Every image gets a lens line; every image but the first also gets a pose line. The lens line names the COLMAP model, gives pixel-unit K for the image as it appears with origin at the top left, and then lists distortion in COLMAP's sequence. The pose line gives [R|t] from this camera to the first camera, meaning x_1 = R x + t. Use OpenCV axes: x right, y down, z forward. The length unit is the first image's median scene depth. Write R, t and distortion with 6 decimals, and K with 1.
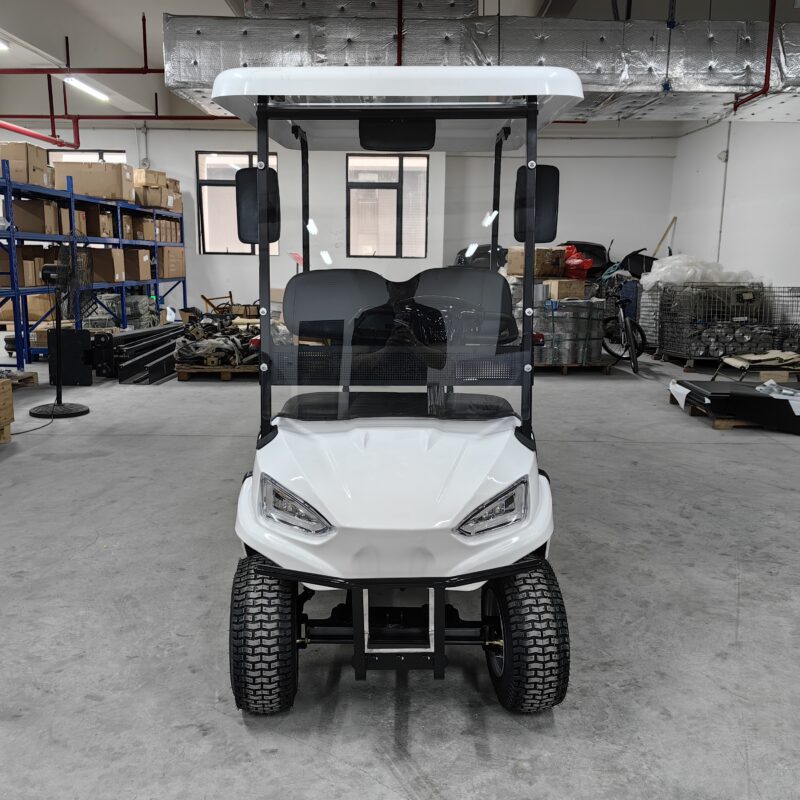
lens RADIAL K [[831.1, 0, 401.8], [0, 831.1, 401.8], [0, 0, 1]] dist [0.099928, -0.189602]
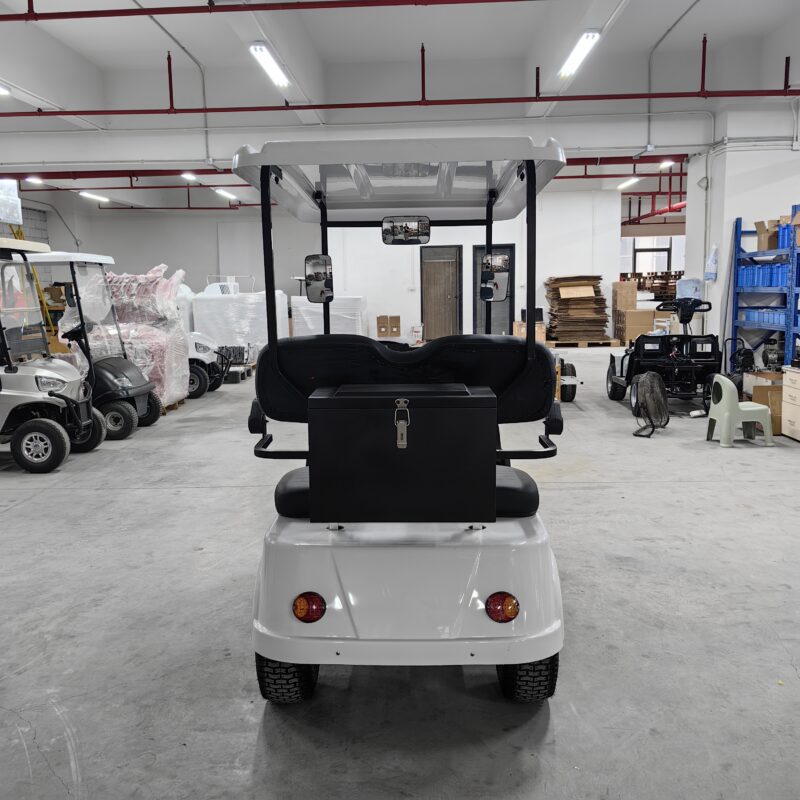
lens RADIAL K [[824.0, 0, 392.1], [0, 824.0, 410.0], [0, 0, 1]] dist [0.082700, -0.146257]
pose [[-0.999620, 0.002374, 0.027476, -0.012155], [0.010873, 0.949507, 0.313556, -0.291219], [-0.025344, 0.313735, -0.949172, 1.535294]]
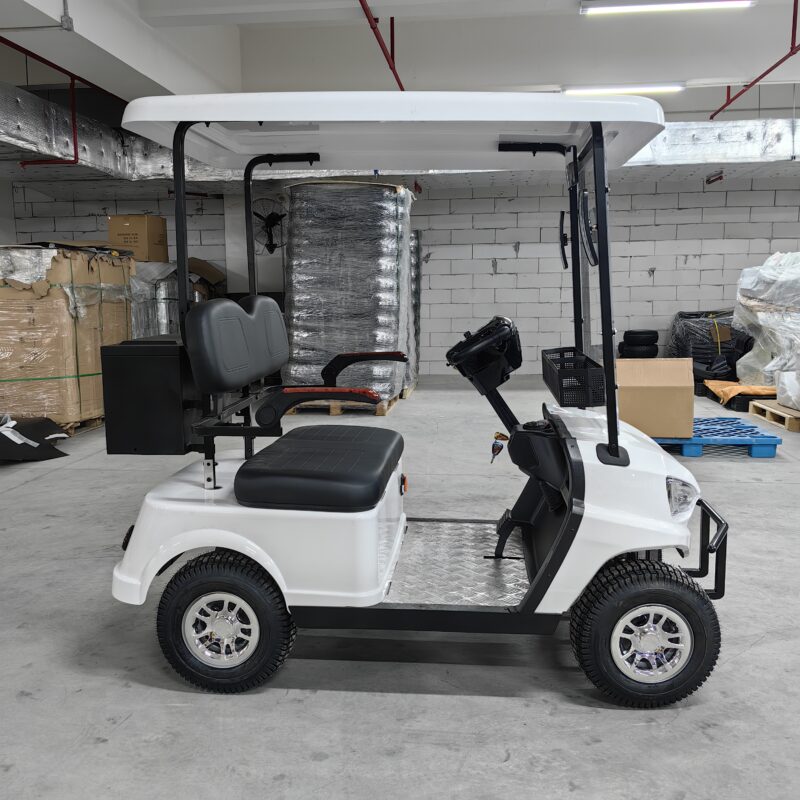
lens RADIAL K [[824.0, 0, 392.1], [0, 824.0, 410.0], [0, 0, 1]] dist [0.082700, -0.146257]
pose [[0.102659, -0.153875, 0.982743, -0.713142], [0.182572, 0.974094, 0.133449, -0.117728], [-0.977818, 0.165721, 0.128092, 0.684855]]
